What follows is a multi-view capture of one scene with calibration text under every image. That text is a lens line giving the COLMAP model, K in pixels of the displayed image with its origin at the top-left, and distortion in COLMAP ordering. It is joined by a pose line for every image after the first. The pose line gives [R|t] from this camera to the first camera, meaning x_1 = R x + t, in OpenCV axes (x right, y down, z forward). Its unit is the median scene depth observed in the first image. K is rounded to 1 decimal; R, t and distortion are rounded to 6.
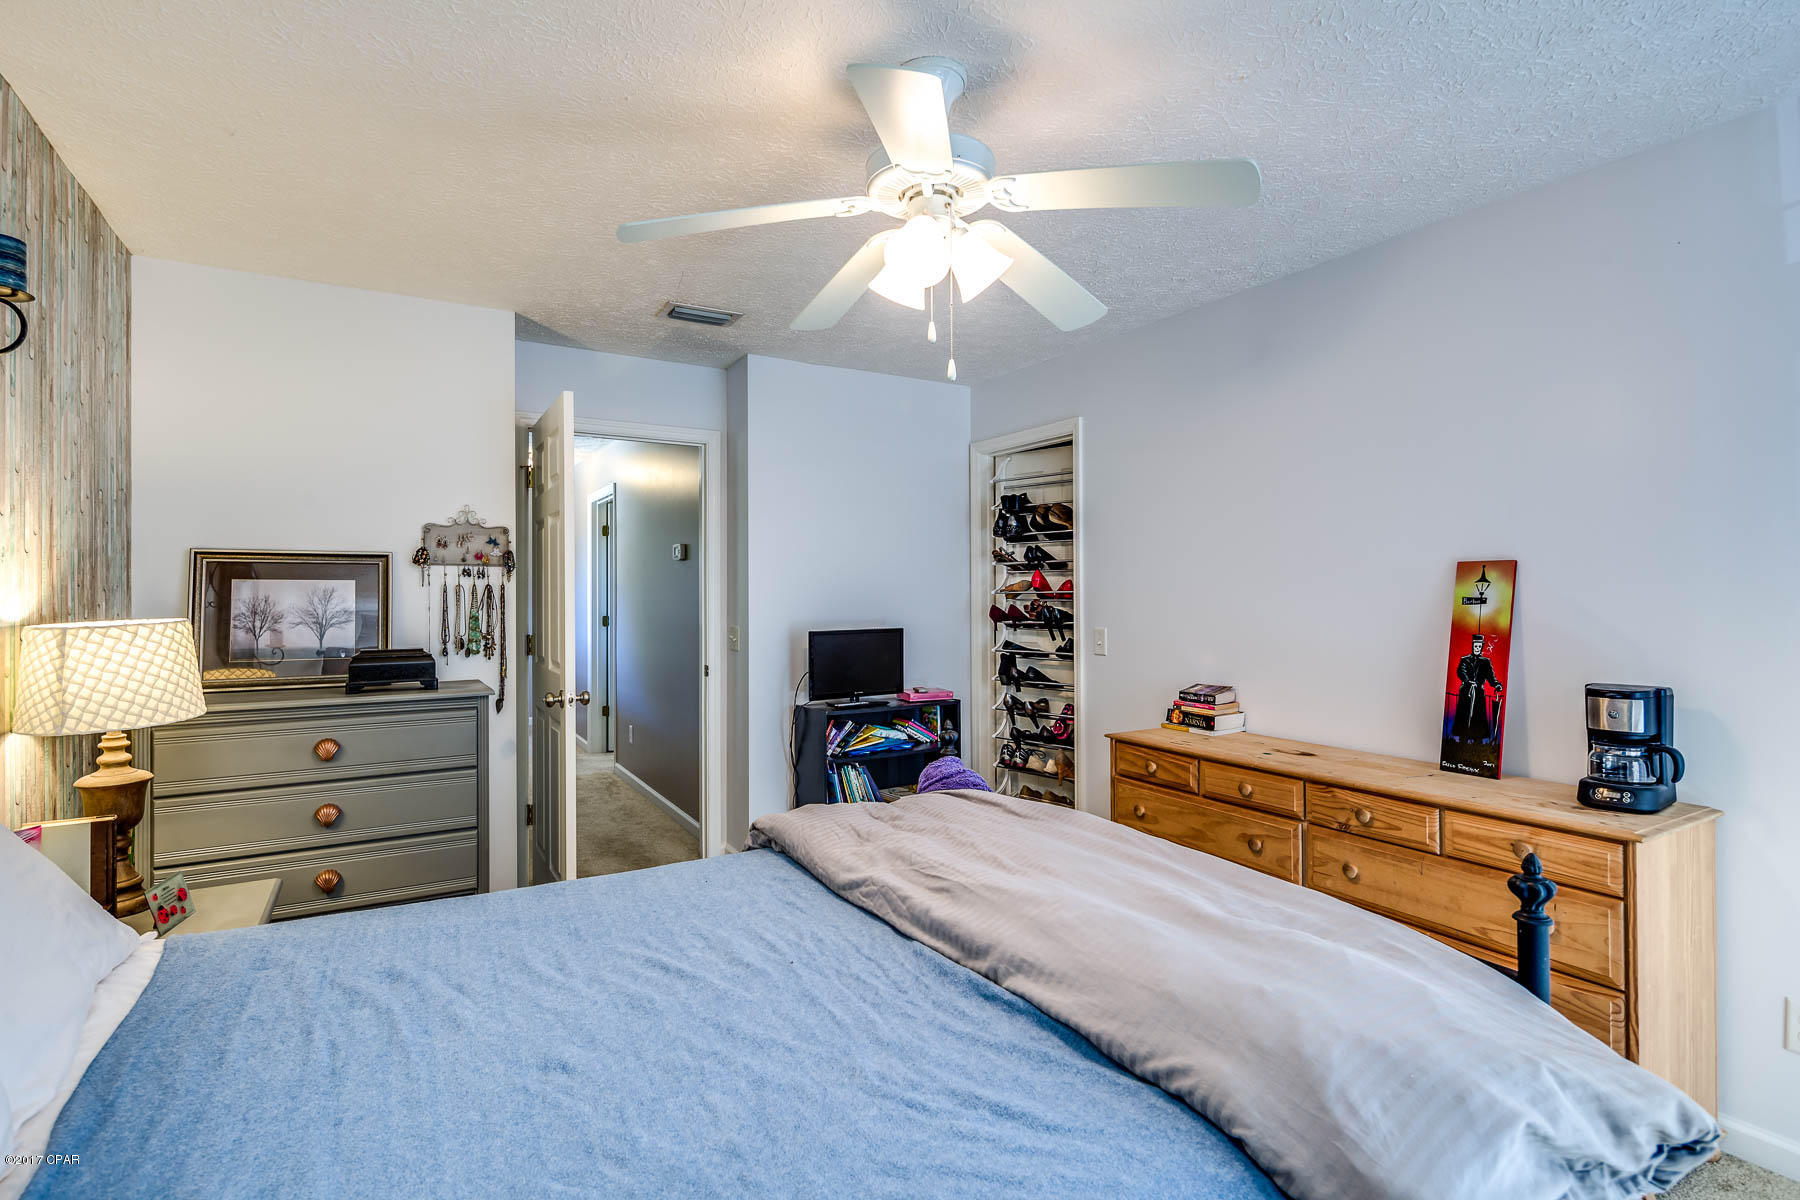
lens RADIAL K [[991.7, 0, 900.0], [0, 991.7, 600.0], [0, 0, 1]] dist [-0.061926, -0.000041]
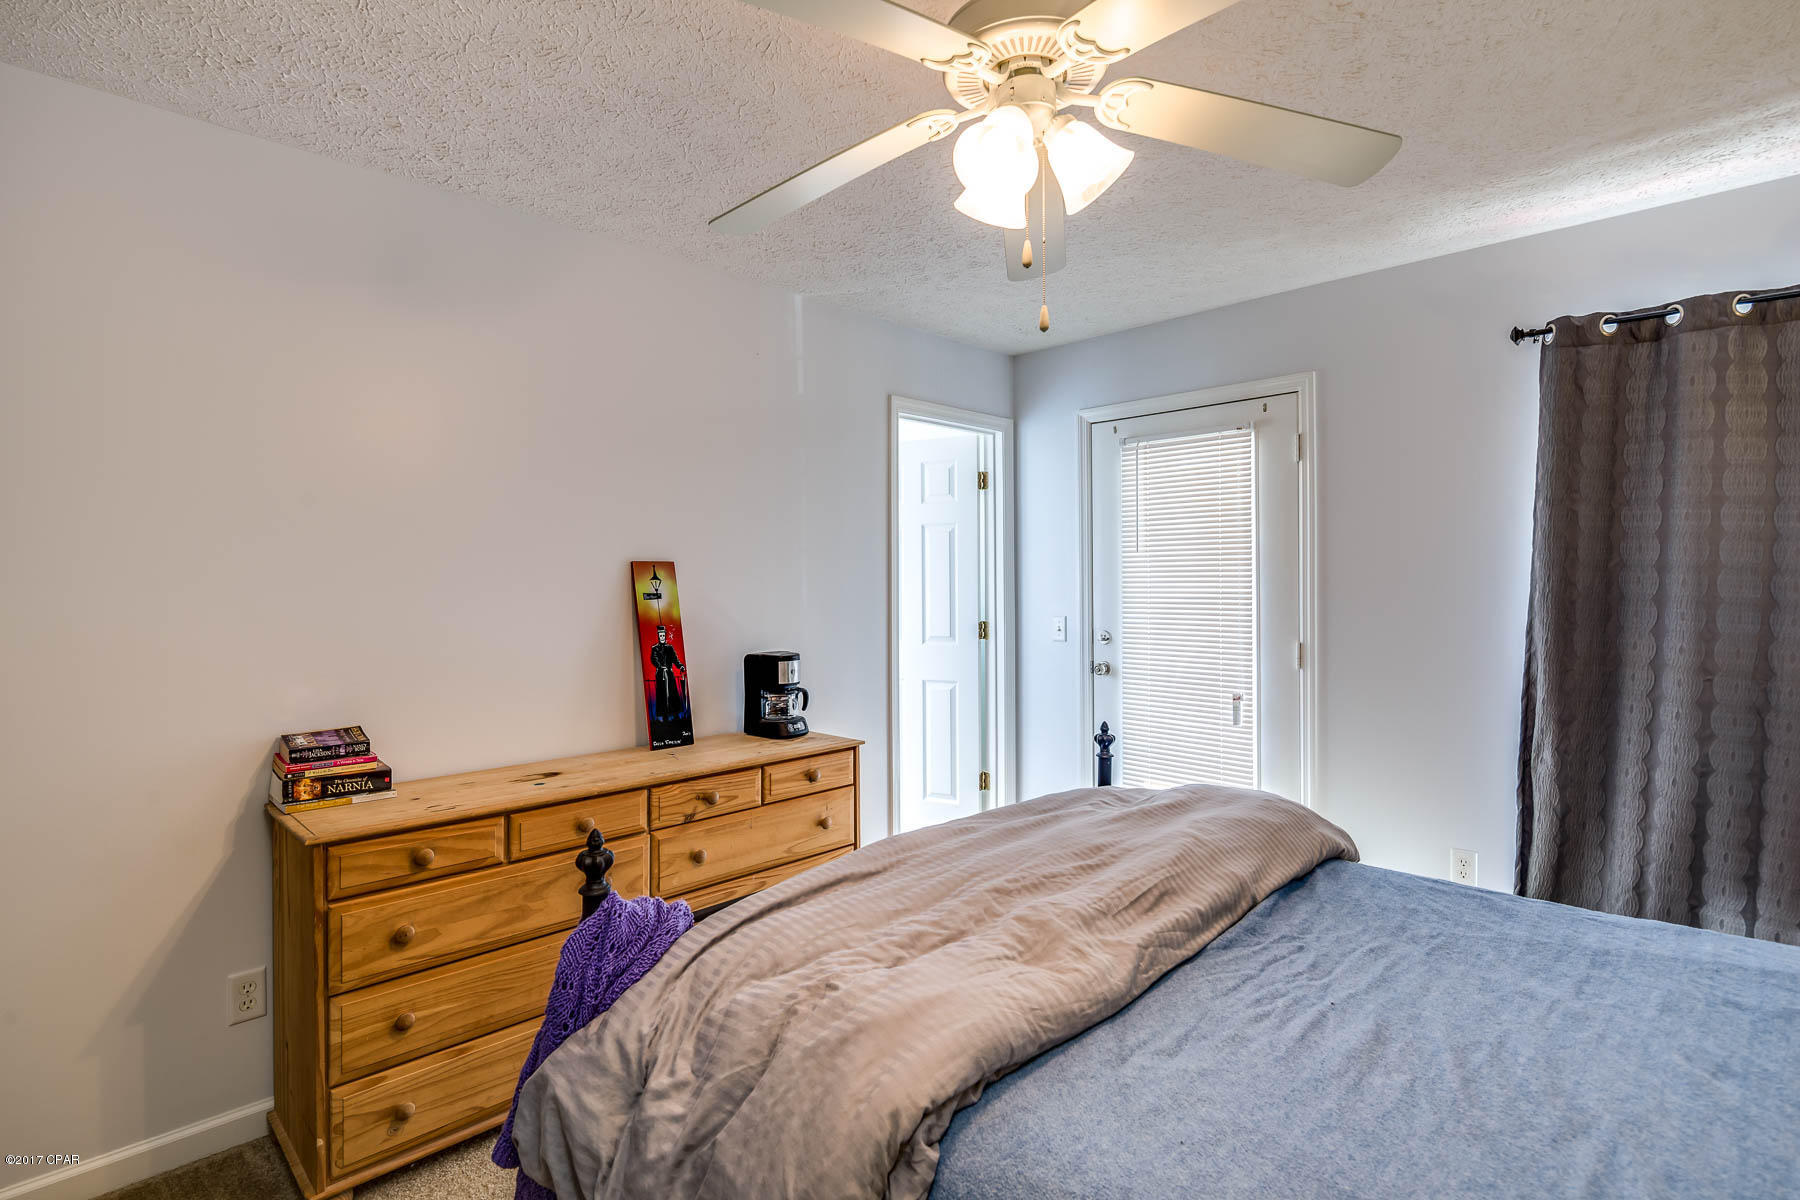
lens RADIAL K [[887.9, 0, 904.8], [0, 887.9, 580.9], [0, 0, 1]] dist [0.004008, 0.000096]
pose [[-0.311697, 0.002409, 0.950178, -0.504965], [0.012028, 0.999927, 0.001411, -0.015500], [-0.950105, 0.011869, -0.311703, 1.072536]]
